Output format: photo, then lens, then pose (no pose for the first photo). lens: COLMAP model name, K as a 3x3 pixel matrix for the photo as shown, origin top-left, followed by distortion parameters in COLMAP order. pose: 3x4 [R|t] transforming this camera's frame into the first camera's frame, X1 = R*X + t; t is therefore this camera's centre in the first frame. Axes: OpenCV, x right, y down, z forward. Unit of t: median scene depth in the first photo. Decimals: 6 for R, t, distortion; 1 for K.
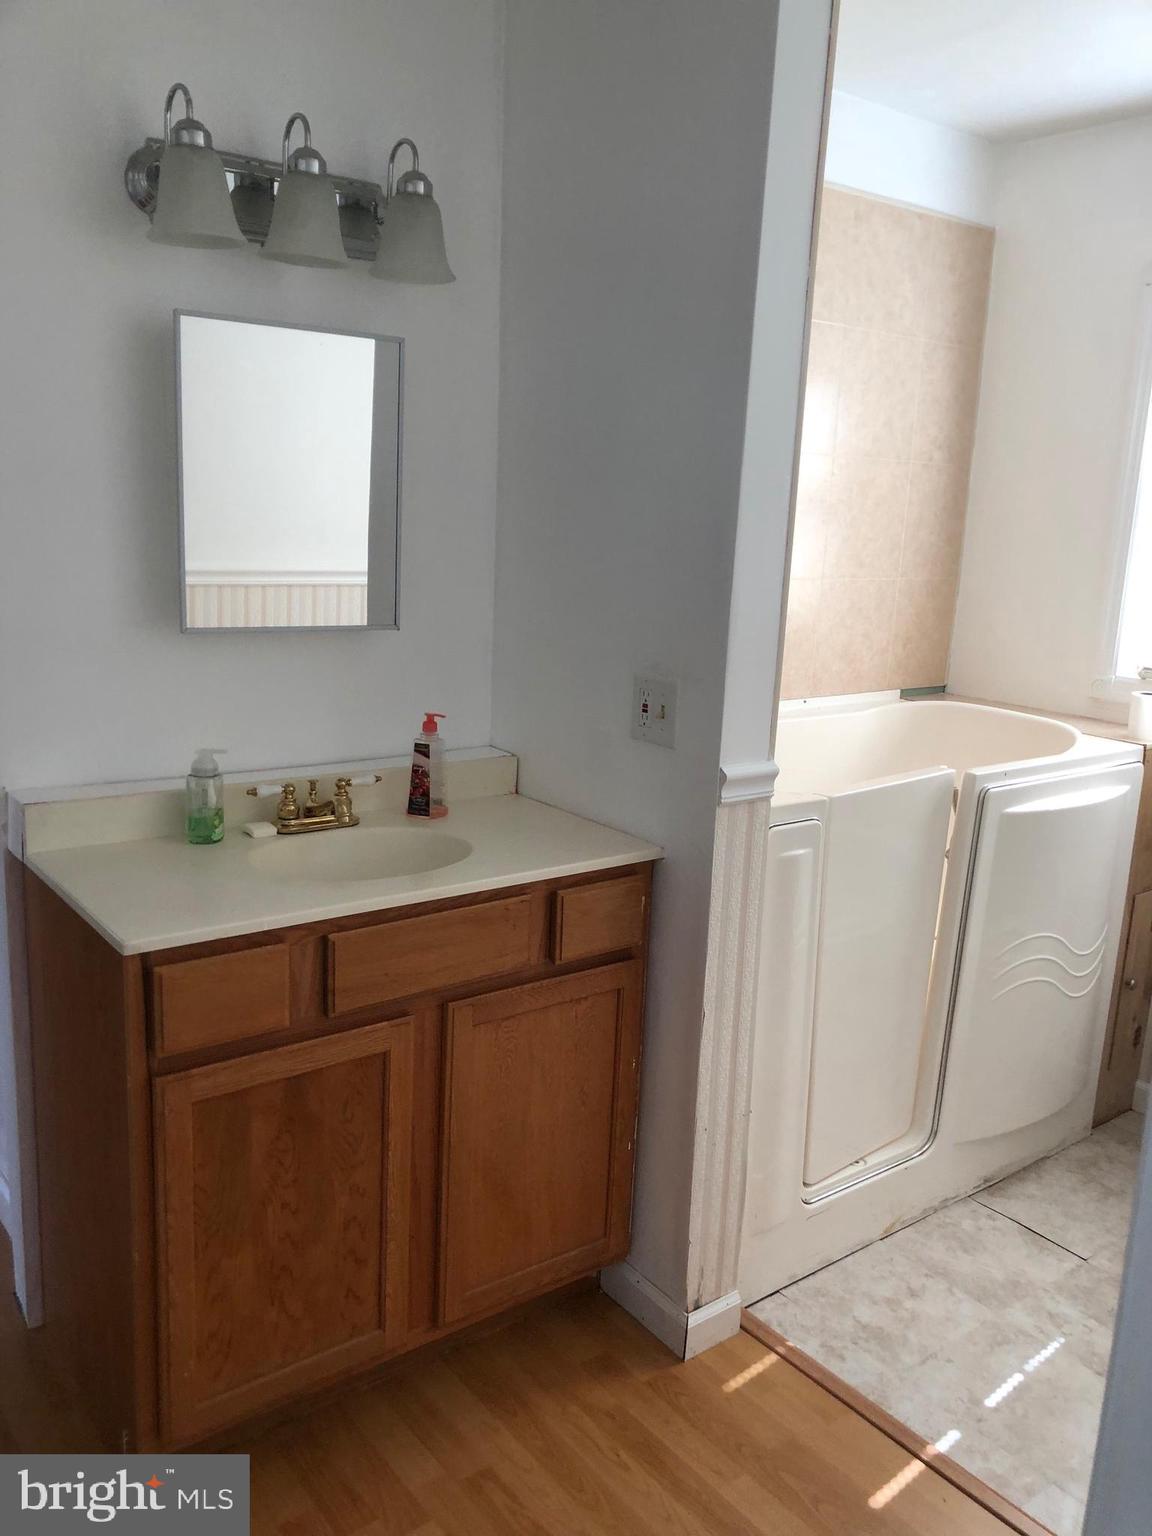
lens RADIAL K [[1252.0, 0, 568.8], [0, 1252.0, 769.4], [0, 0, 1]] dist [0.117597, -0.095810]
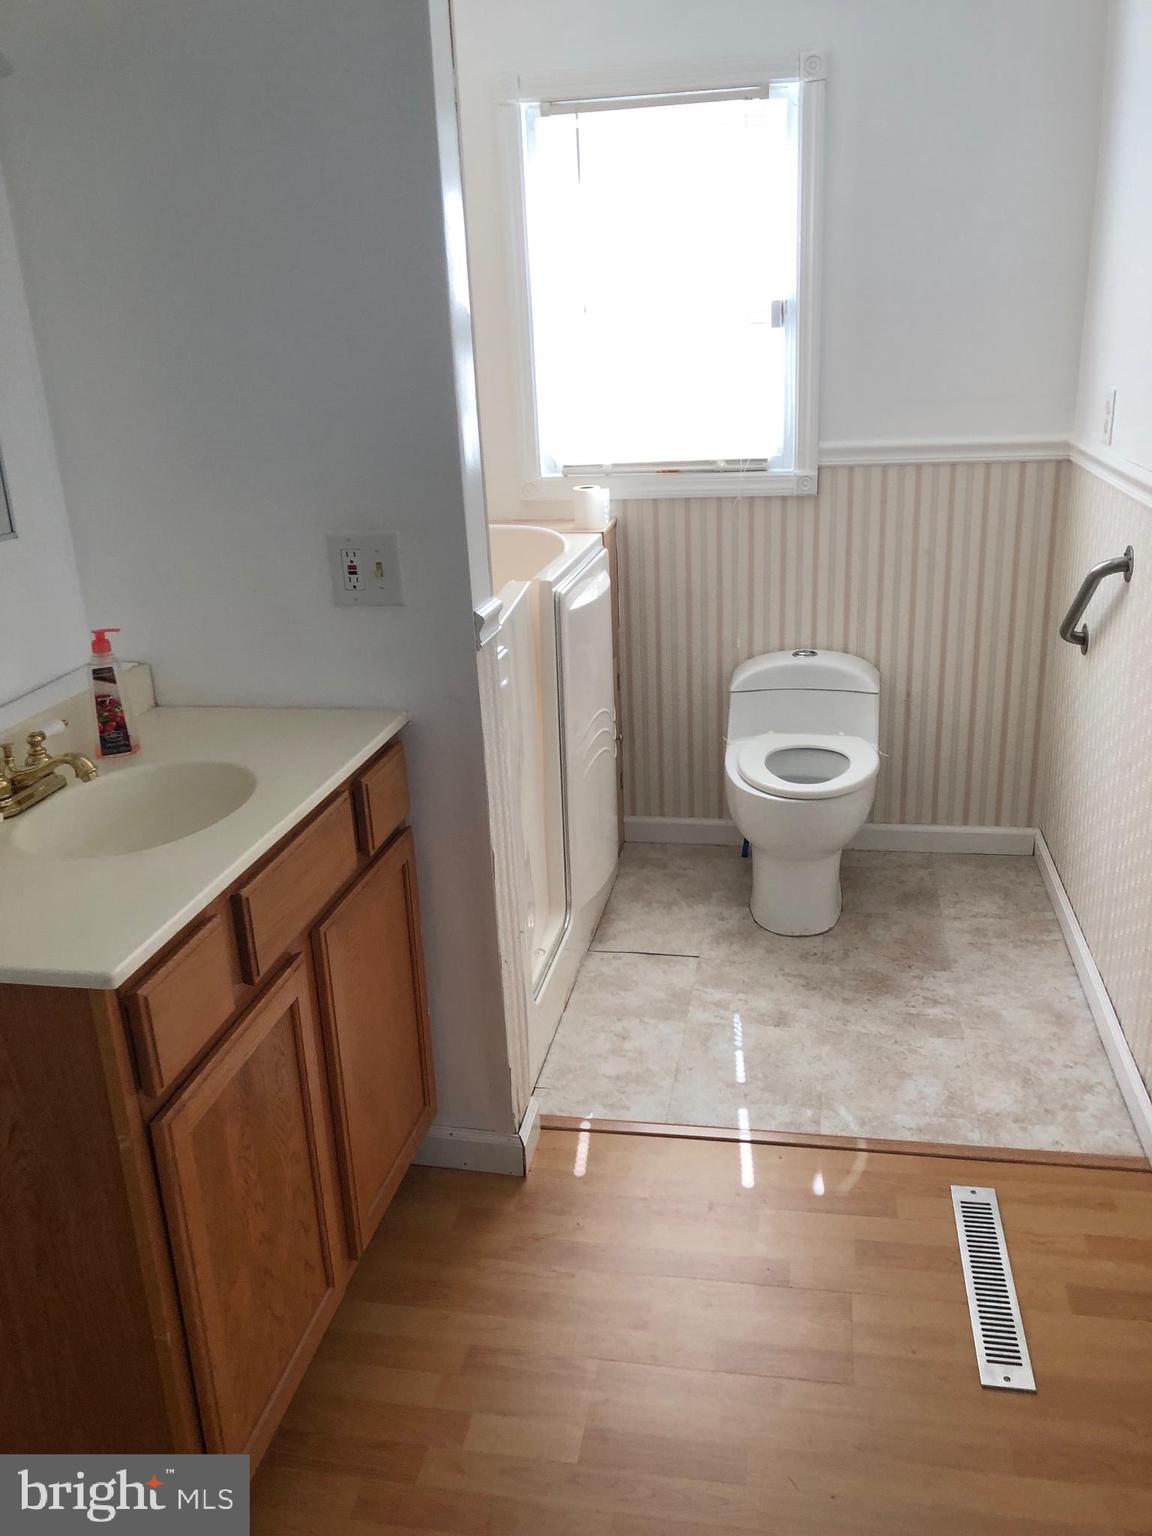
lens RADIAL K [[1271.2, 0, 558.8], [0, 1271.2, 775.6], [0, 0, 1]] dist [0.108886, -0.153905]
pose [[0.758691, -0.290652, 0.583017, -0.399553], [0.217607, 0.956617, 0.193728, -0.050955], [-0.614032, -0.020111, 0.789025, 0.151135]]
